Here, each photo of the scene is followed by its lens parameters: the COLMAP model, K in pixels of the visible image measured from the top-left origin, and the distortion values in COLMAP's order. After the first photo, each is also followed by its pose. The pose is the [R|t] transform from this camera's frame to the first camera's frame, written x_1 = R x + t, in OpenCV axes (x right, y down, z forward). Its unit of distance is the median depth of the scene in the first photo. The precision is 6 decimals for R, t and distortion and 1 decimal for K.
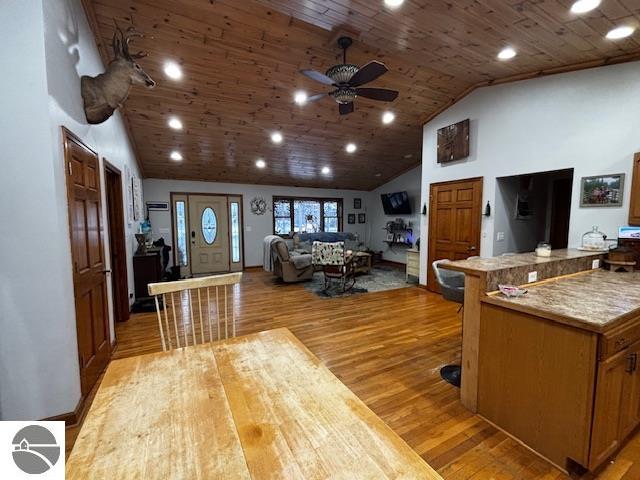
lens RADIAL K [[267.7, 0, 320.0], [0, 267.7, 240.0], [0, 0, 1]] dist [0.001807, 0.000062]
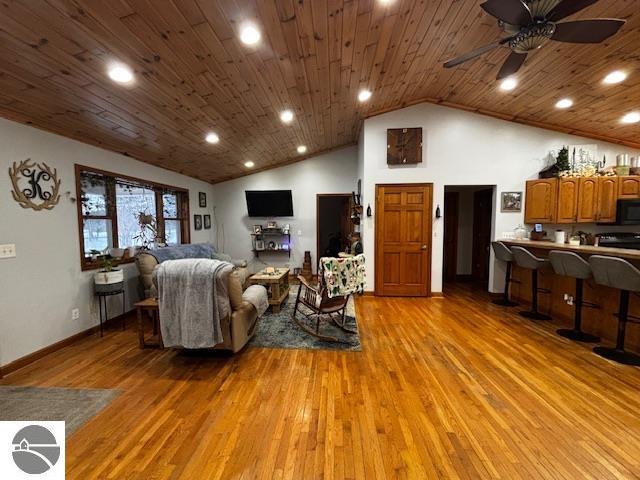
lens RADIAL K [[259.1, 0, 319.1], [0, 259.1, 240.6], [0, 0, 1]] dist [0.000183, -0.000192]
pose [[0.513744, -0.056617, 0.856074, -0.504119], [0.074473, 0.996997, 0.021245, -0.045582], [-0.854705, 0.052840, 0.516417, 0.734118]]
